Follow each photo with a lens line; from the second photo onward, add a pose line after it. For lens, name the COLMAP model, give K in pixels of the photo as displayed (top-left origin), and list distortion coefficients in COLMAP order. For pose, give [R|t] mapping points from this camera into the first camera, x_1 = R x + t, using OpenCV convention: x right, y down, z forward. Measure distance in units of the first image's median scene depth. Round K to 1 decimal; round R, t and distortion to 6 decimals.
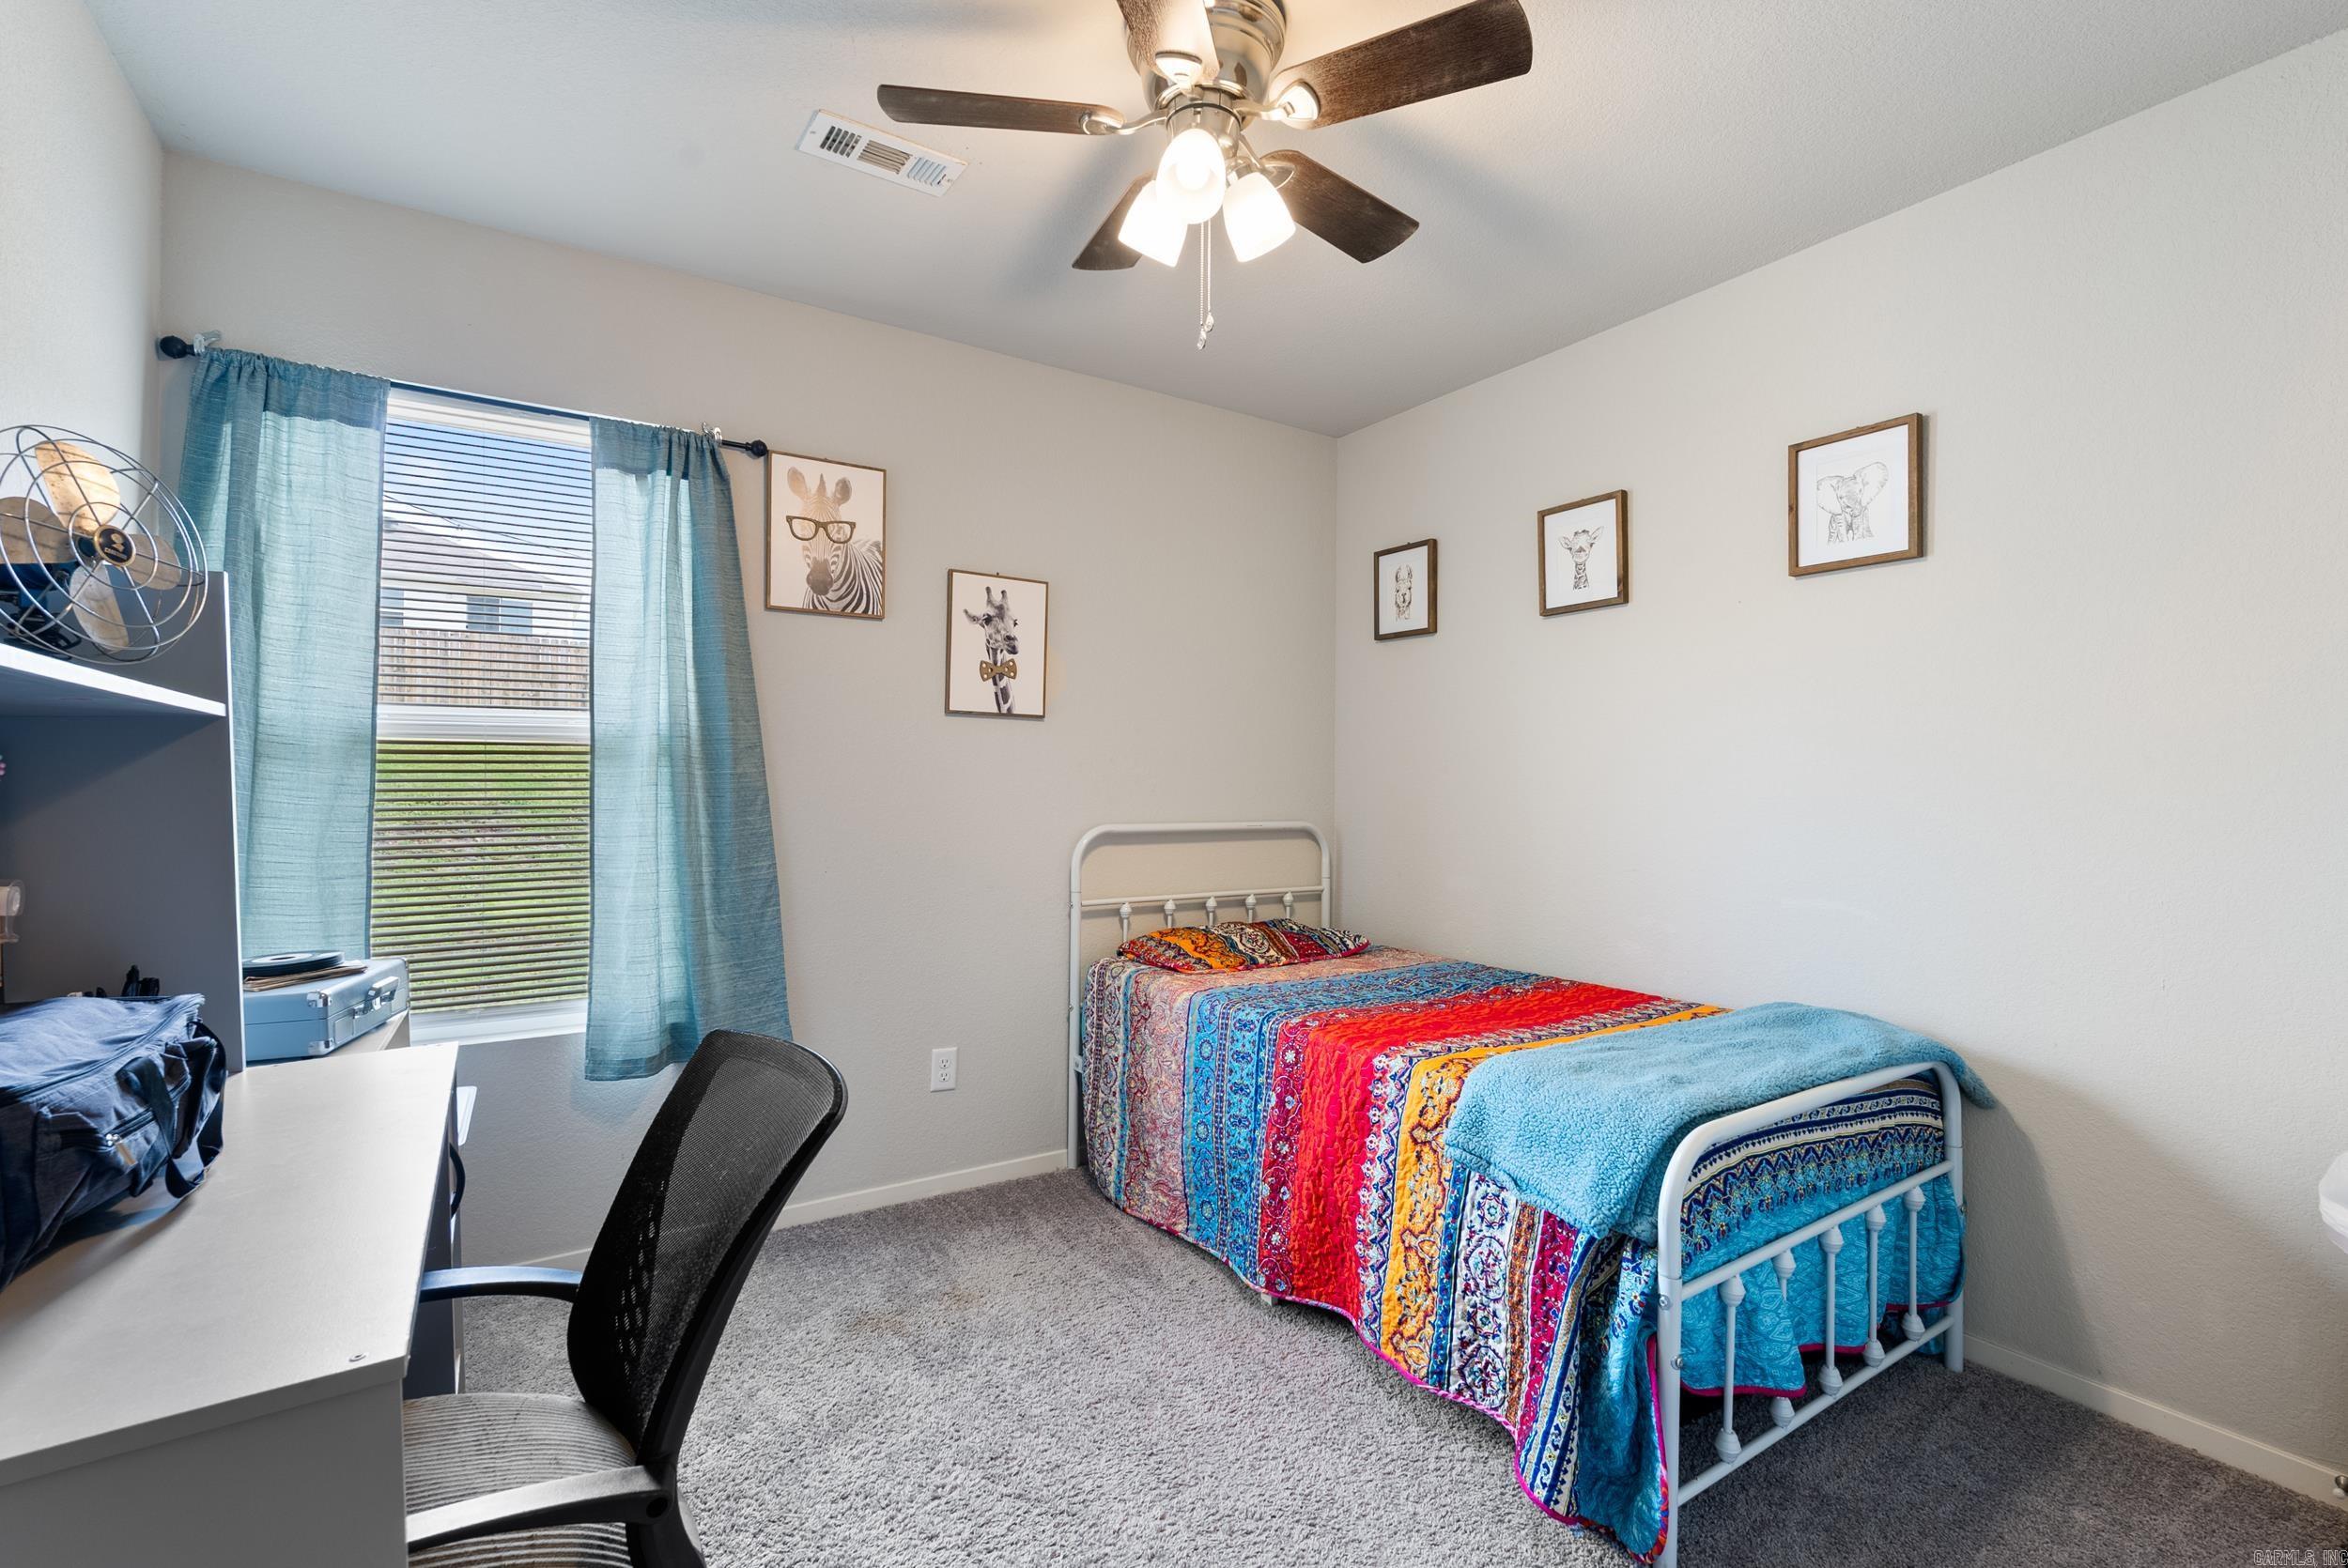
lens RADIAL K [[1049.2, 0, 1181.3], [0, 1049.2, 791.5], [0, 0, 1]] dist [-0.003847, -0.000001]
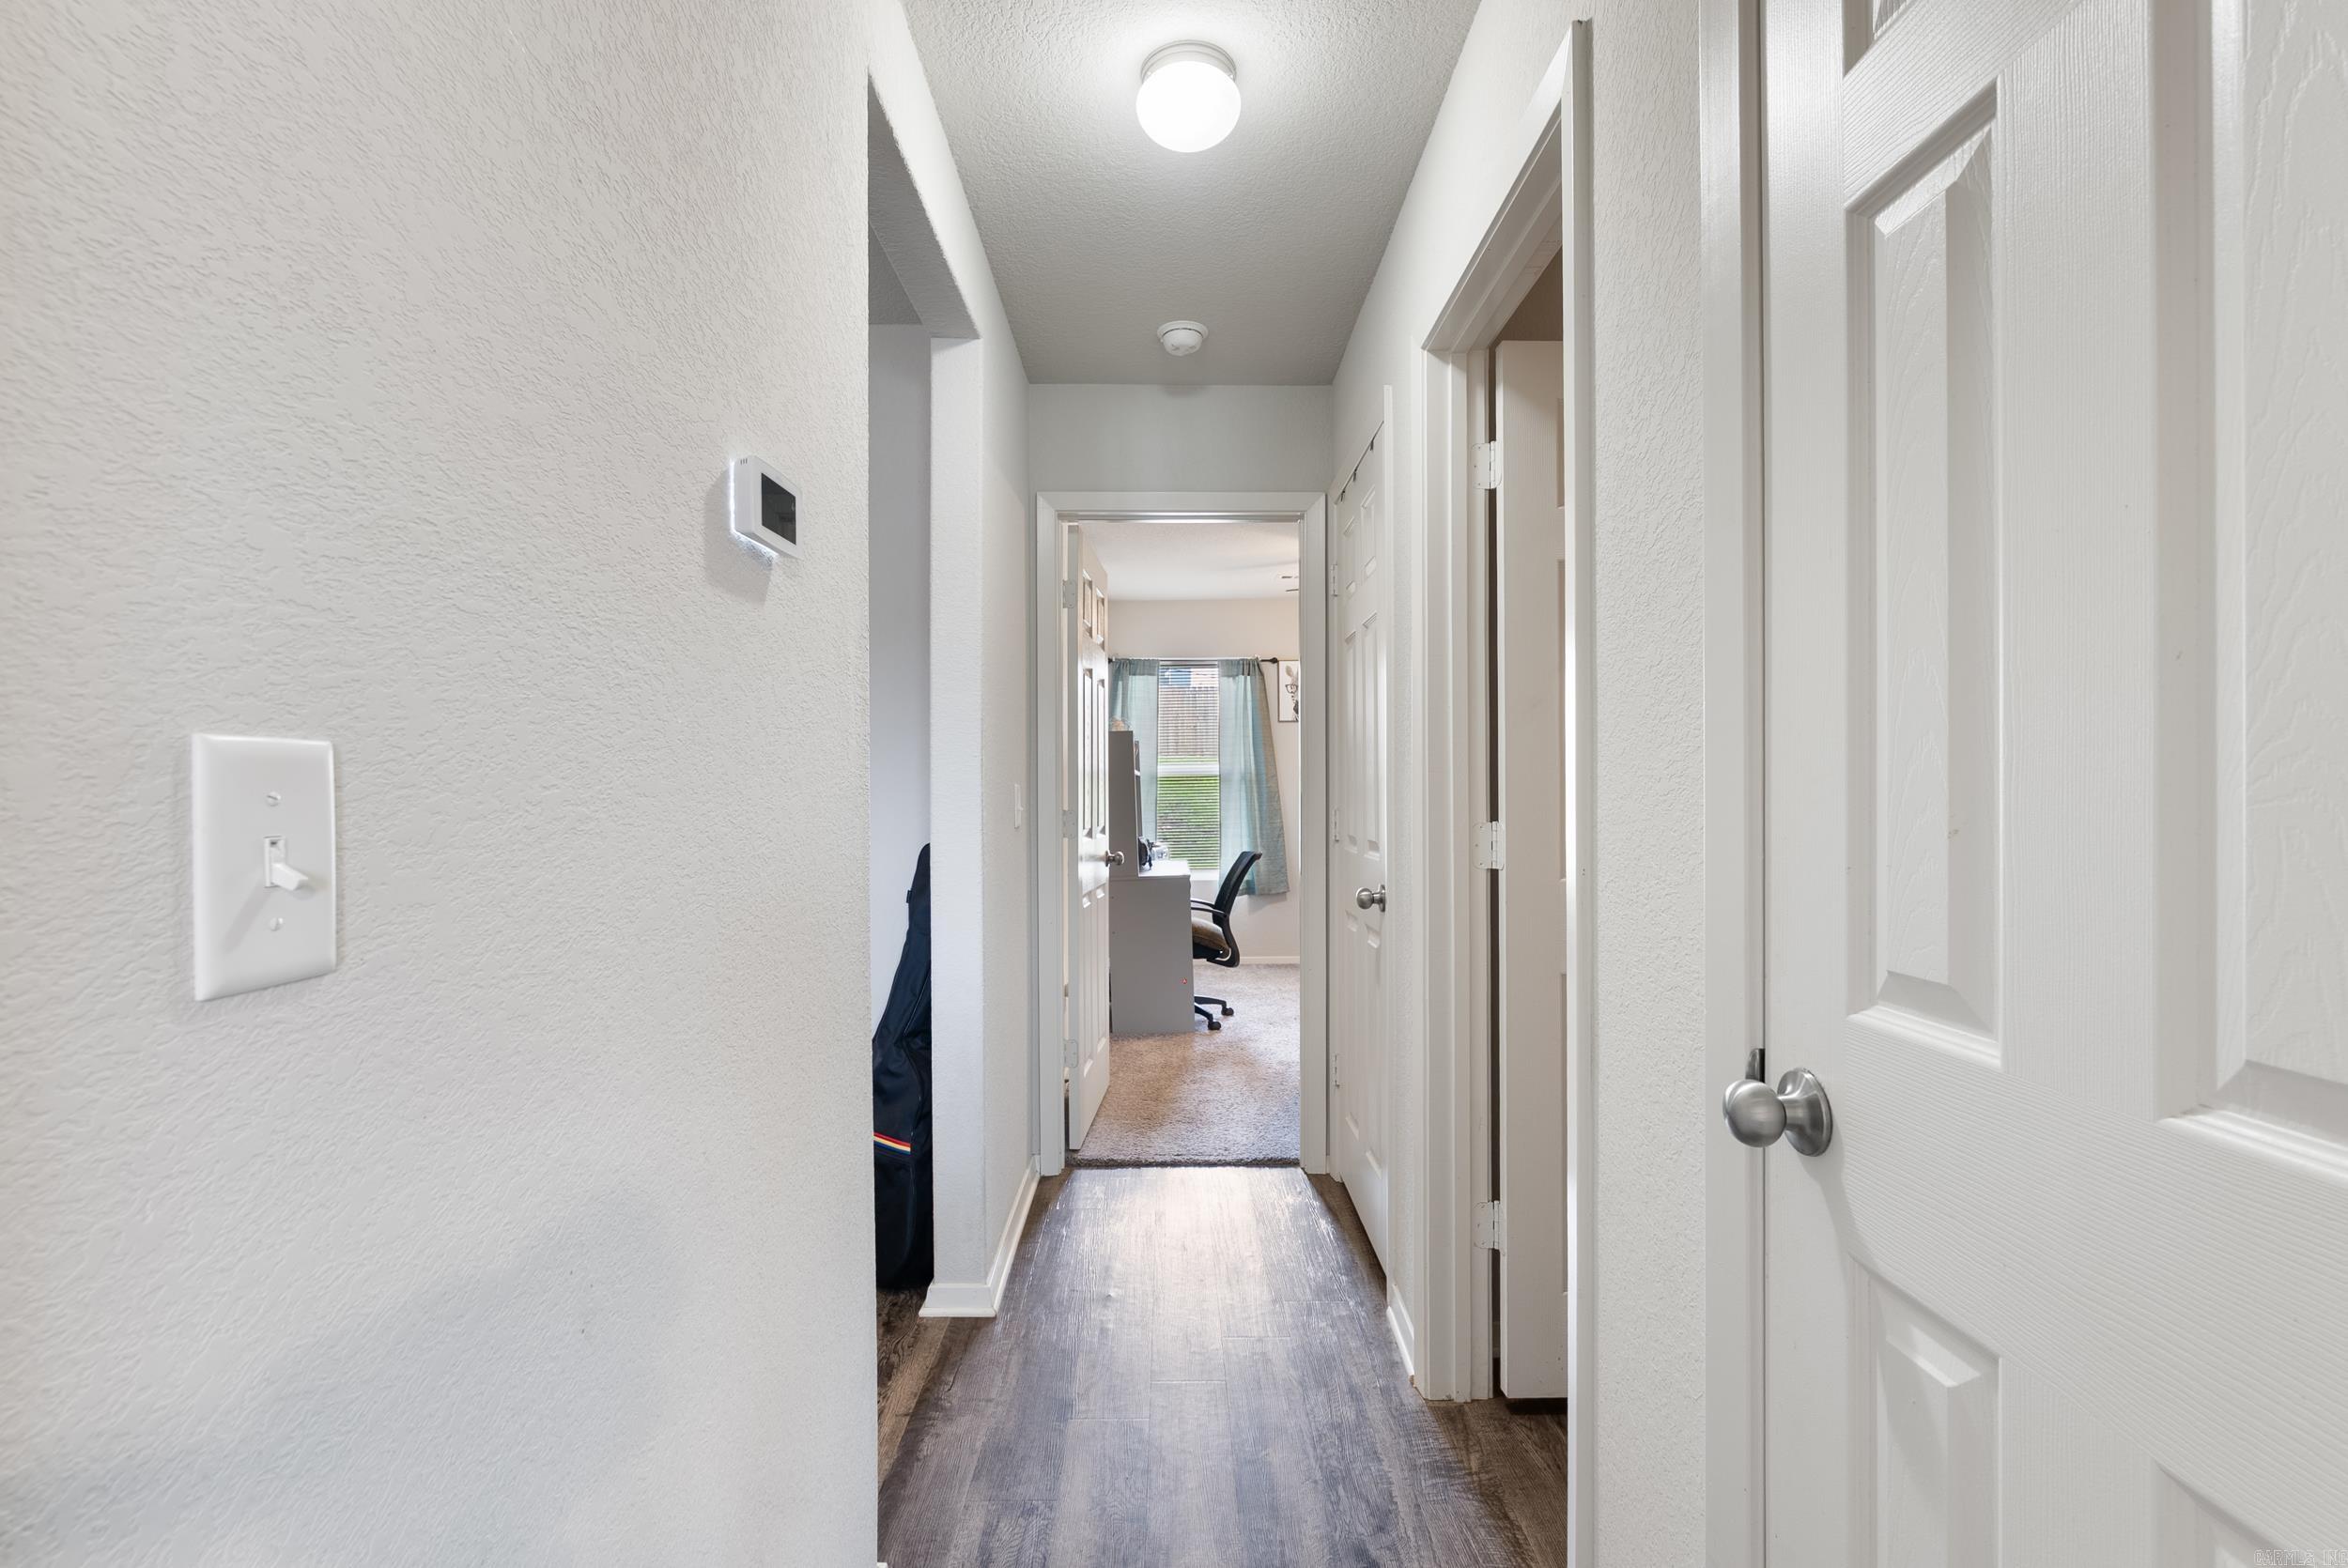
lens RADIAL K [[1049.2, 0, 1181.3], [0, 1049.2, 791.5], [0, 0, 1]] dist [-0.003847, -0.000001]
pose [[0.840299, -0.010676, -0.542017, 0.814375], [0.011016, 0.999936, -0.002619, 0.000469], [0.542011, -0.003770, 0.840363, -1.318535]]
